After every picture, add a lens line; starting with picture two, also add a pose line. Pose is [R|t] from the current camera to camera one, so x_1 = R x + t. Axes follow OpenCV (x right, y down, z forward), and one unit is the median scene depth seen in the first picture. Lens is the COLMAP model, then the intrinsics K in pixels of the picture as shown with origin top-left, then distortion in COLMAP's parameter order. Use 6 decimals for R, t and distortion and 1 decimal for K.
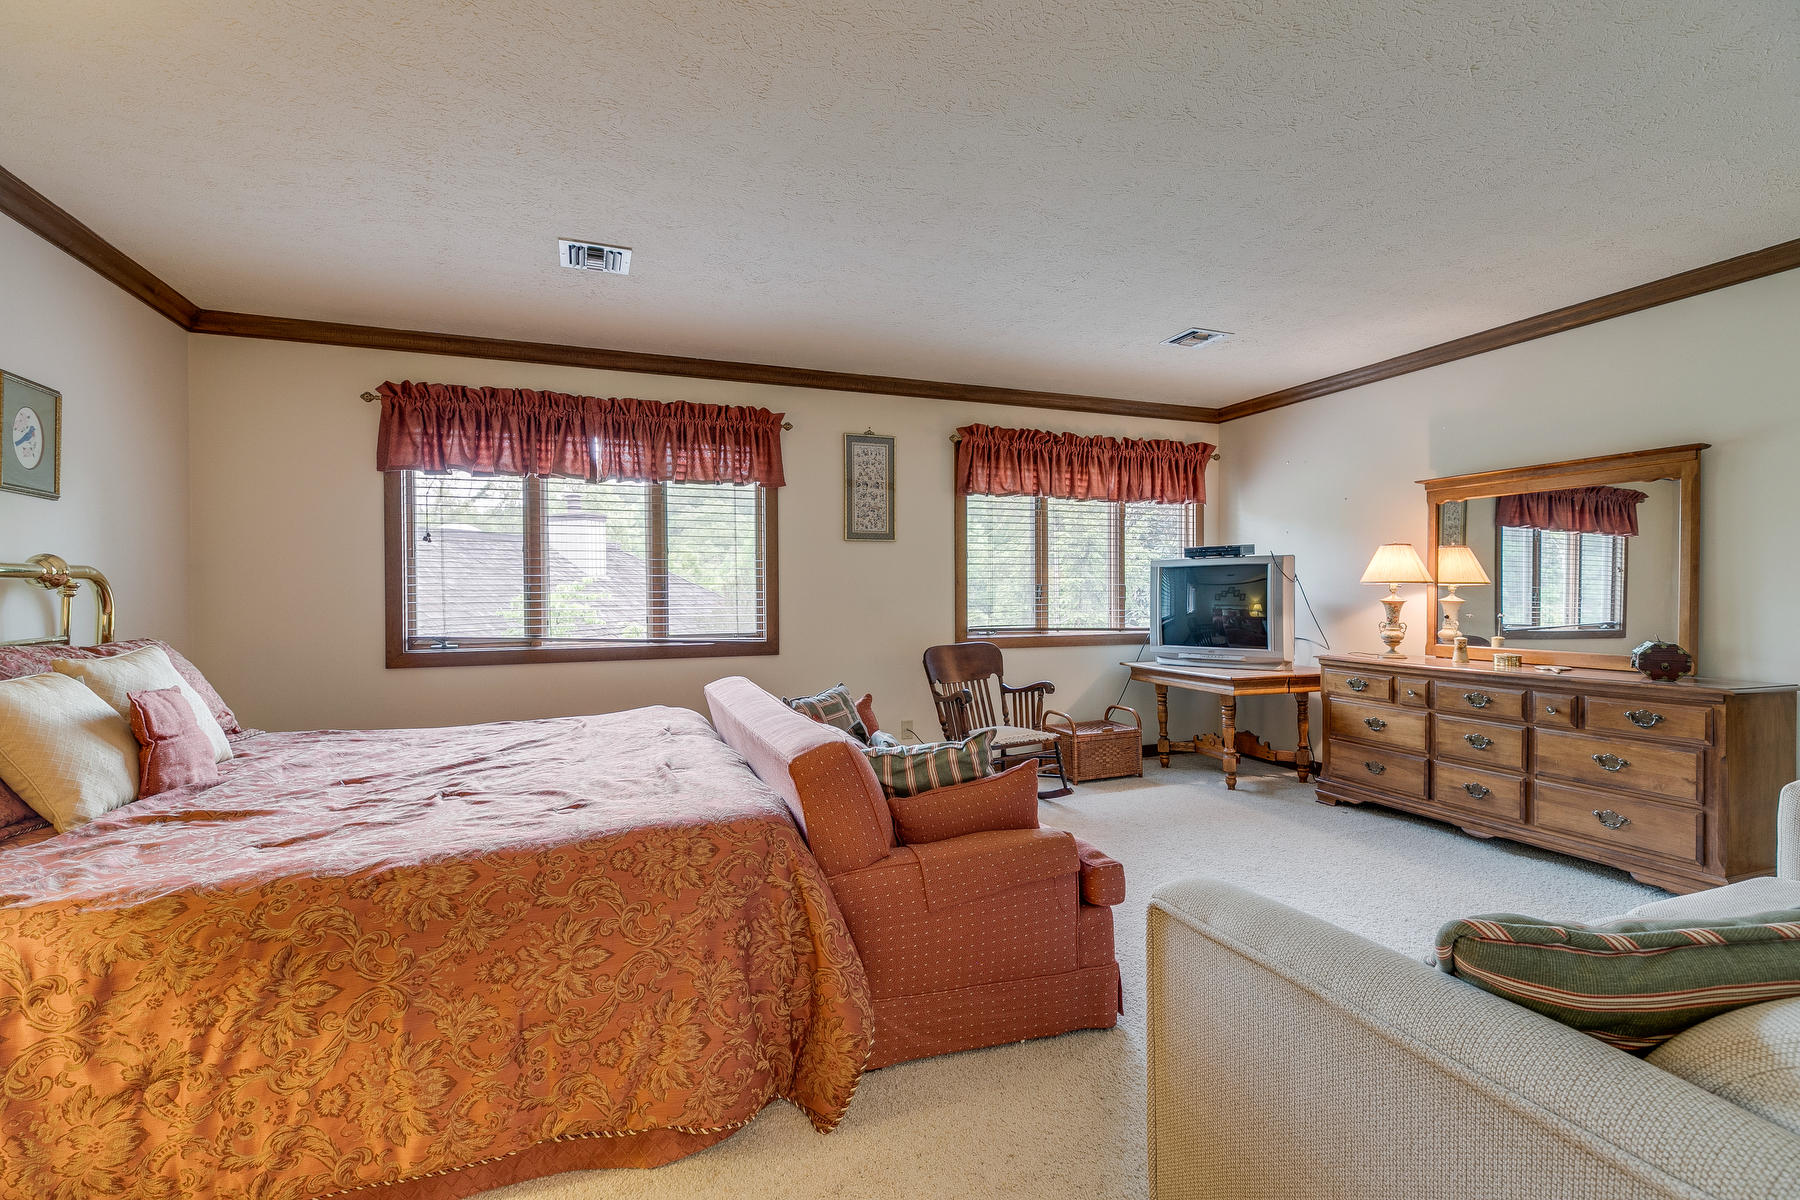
lens RADIAL K [[812.0, 0, 898.7], [0, 812.0, 597.7], [0, 0, 1]] dist [0.004629, 0.000196]
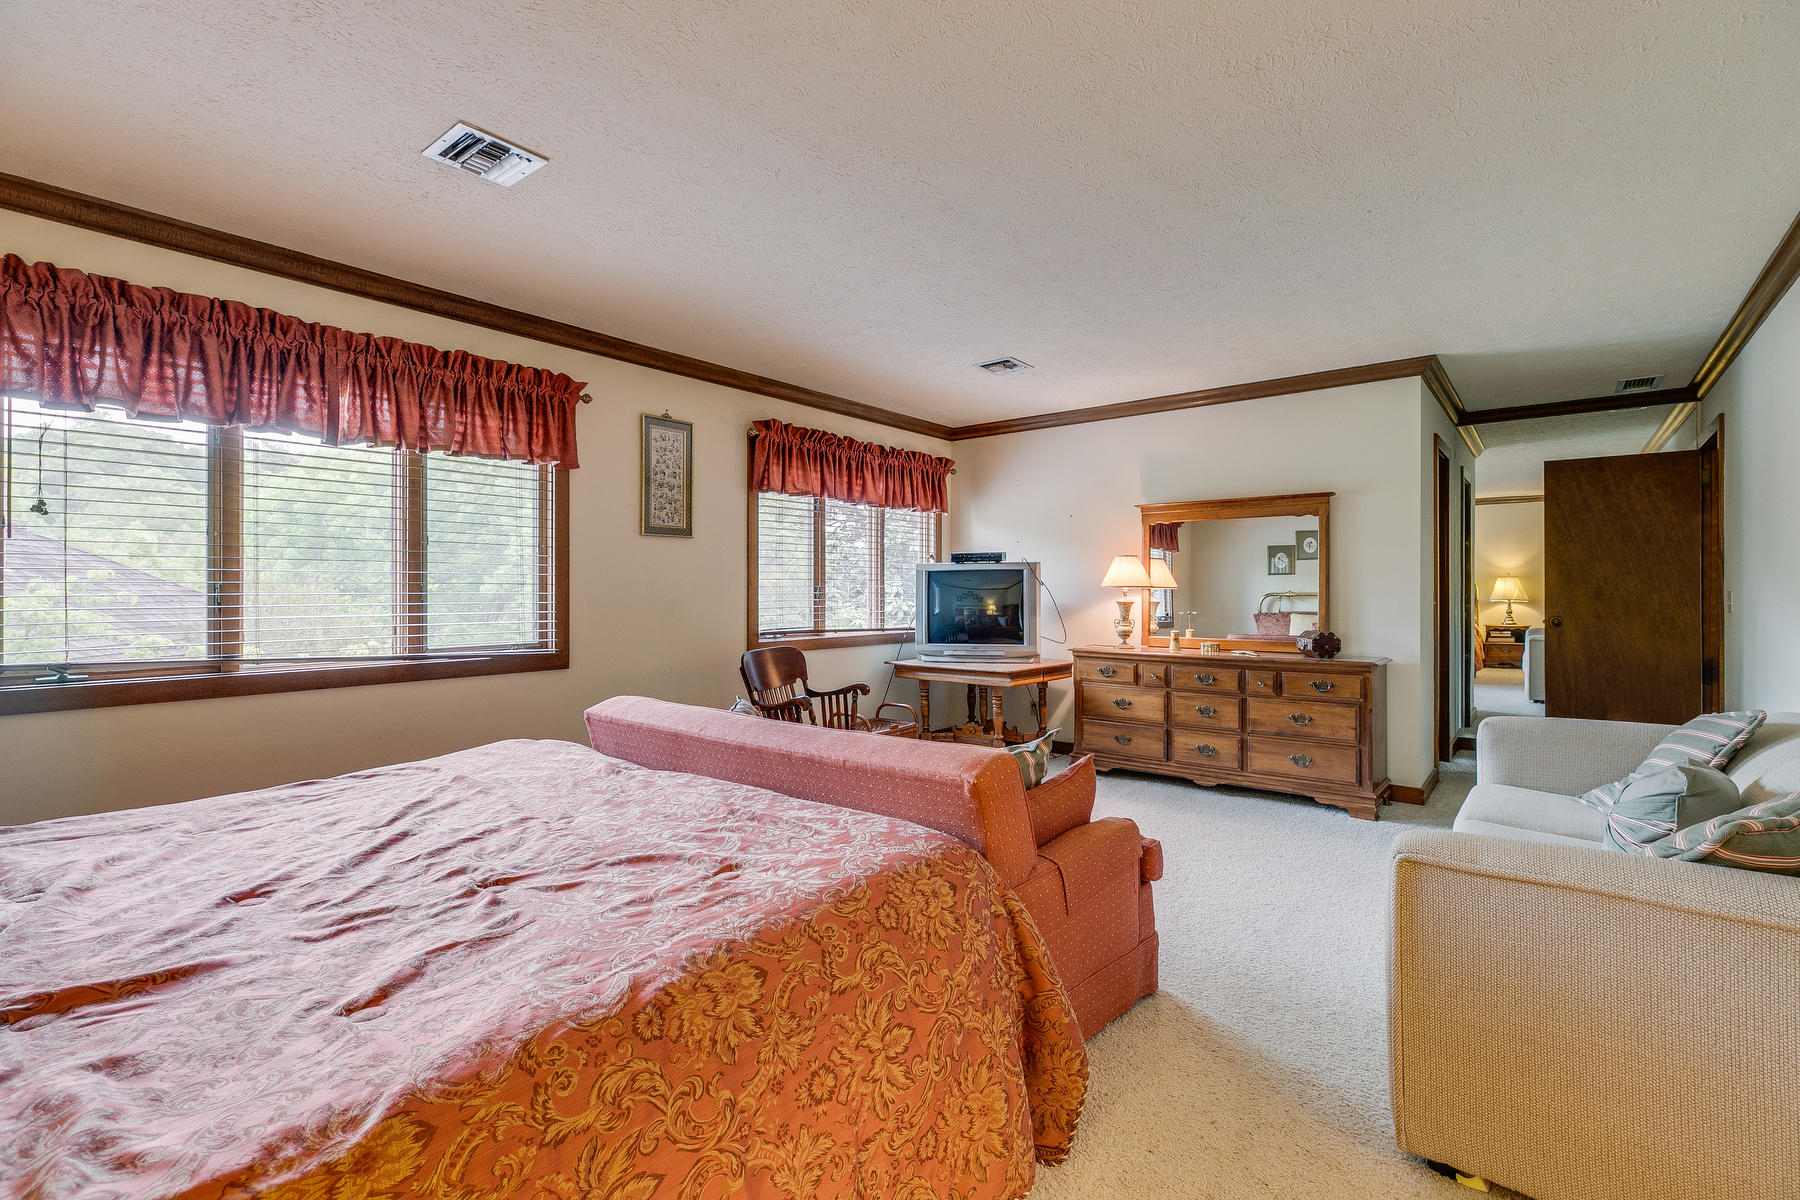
lens RADIAL K [[819.3, 0, 905.3], [0, 819.3, 584.0], [0, 0, 1]] dist [0.007590, 0.000100]
pose [[0.863965, 0.007395, 0.503497, -0.292621], [0.000646, 0.999875, -0.015793, -0.003510], [-0.503551, 0.013969, 0.863853, 0.097473]]
